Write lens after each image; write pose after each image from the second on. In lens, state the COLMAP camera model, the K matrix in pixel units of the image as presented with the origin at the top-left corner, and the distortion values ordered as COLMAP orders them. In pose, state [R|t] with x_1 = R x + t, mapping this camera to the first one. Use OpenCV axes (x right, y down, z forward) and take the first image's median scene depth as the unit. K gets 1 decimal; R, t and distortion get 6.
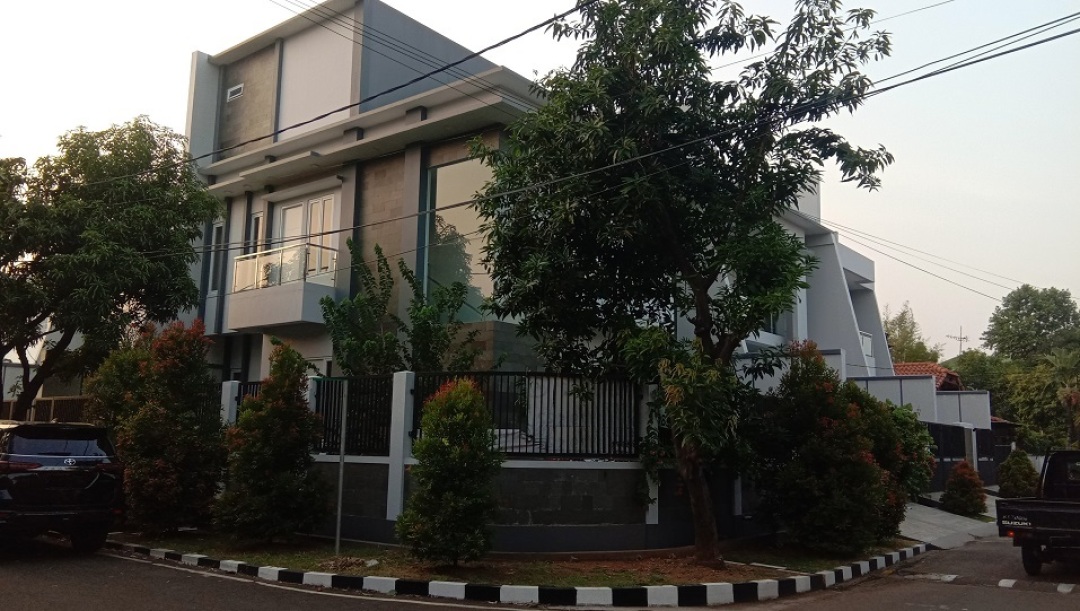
lens RADIAL K [[858.7, 0, 540.0], [0, 858.7, 305.5], [0, 0, 1]] dist [0.138783, -0.224608]
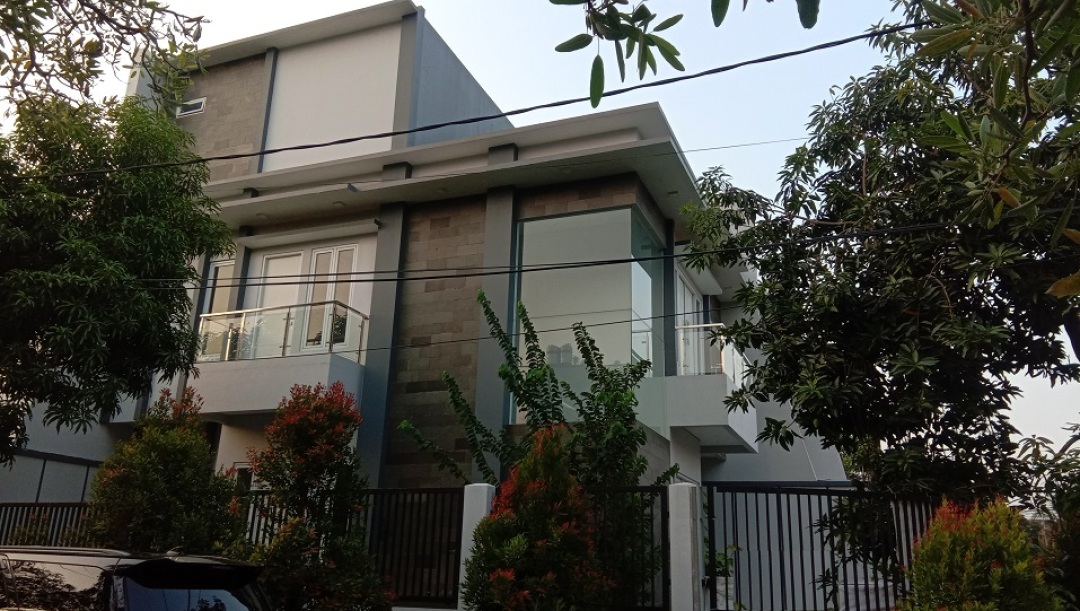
lens RADIAL K [[858.7, 0, 540.0], [0, 858.7, 305.5], [0, 0, 1]] dist [0.138783, -0.224608]
pose [[0.959018, 0.097473, 0.266051, -0.288224], [-0.058224, 0.986721, -0.151628, 0.032124], [-0.277298, 0.129923, 0.951959, 0.243285]]
